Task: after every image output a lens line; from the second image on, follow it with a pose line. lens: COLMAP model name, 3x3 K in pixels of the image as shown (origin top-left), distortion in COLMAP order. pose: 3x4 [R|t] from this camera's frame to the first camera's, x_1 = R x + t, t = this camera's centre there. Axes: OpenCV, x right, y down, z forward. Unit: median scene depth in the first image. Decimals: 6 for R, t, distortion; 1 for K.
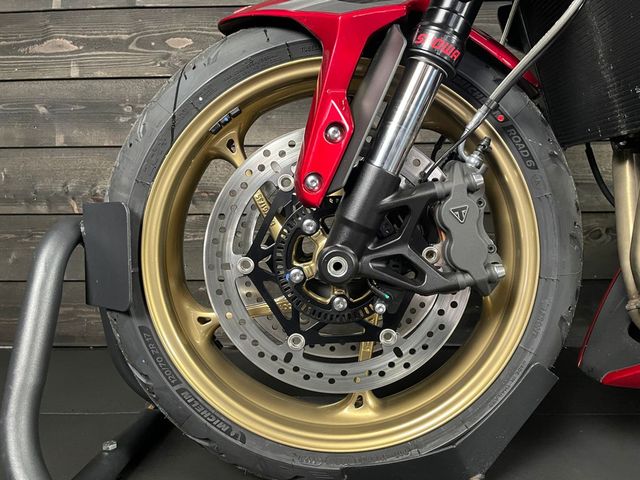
lens RADIAL K [[488.9, 0, 321.6], [0, 488.9, 239.2], [0, 0, 1]] dist [0.082205, -0.108726]
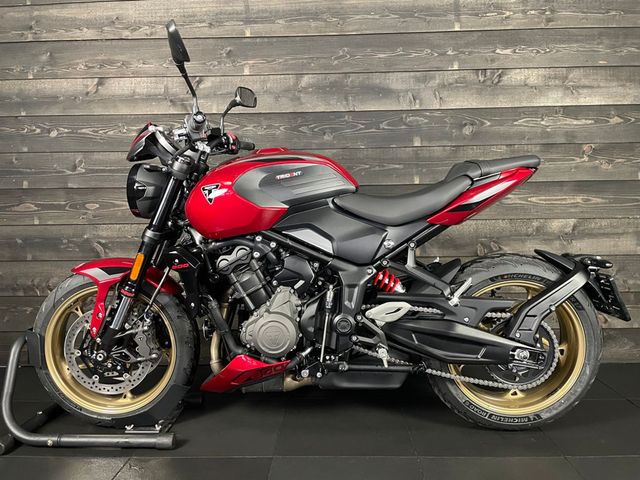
lens RADIAL K [[488.9, 0, 324.7], [0, 488.9, 238.9], [0, 0, 1]] dist [0.082205, -0.108726]
pose [[0.999977, -0.005869, 0.003528, 1.298593], [0.005775, 0.999641, 0.026167, -0.690881], [-0.003680, -0.026146, 0.999651, -1.960569]]
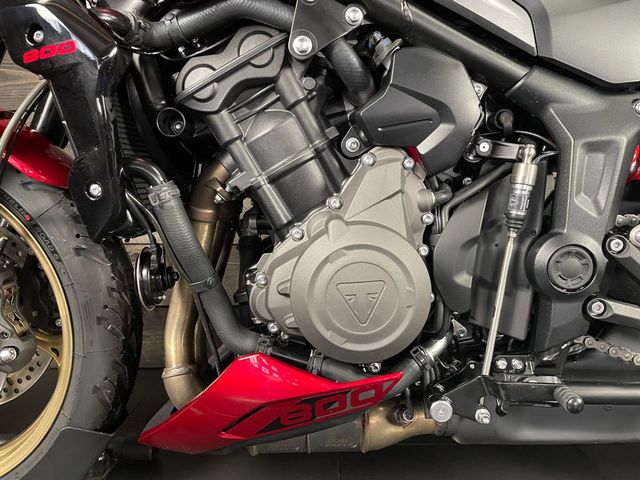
lens RADIAL K [[488.9, 0, 325.3], [0, 488.9, 238.6], [0, 0, 1]] dist [0.082205, -0.108726]
pose [[0.999433, 0.004776, 0.033338, 0.946397], [-0.006164, 0.999112, 0.041677, -0.232778], [-0.033109, -0.041859, 0.998575, -0.155976]]
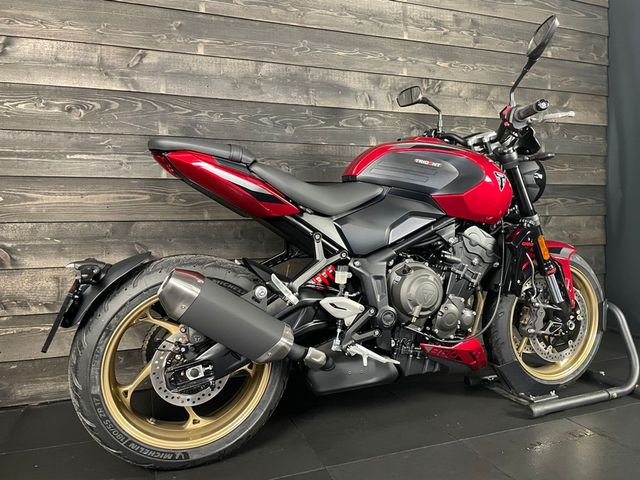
lens RADIAL K [[488.9, 0, 327.6], [0, 488.9, 236.2], [0, 0, 1]] dist [0.082205, -0.108726]
pose [[0.922341, -0.019090, 0.385906, 0.122314], [0.017469, 0.999818, 0.007708, -0.619533], [-0.385983, -0.000368, 0.922506, -1.572763]]
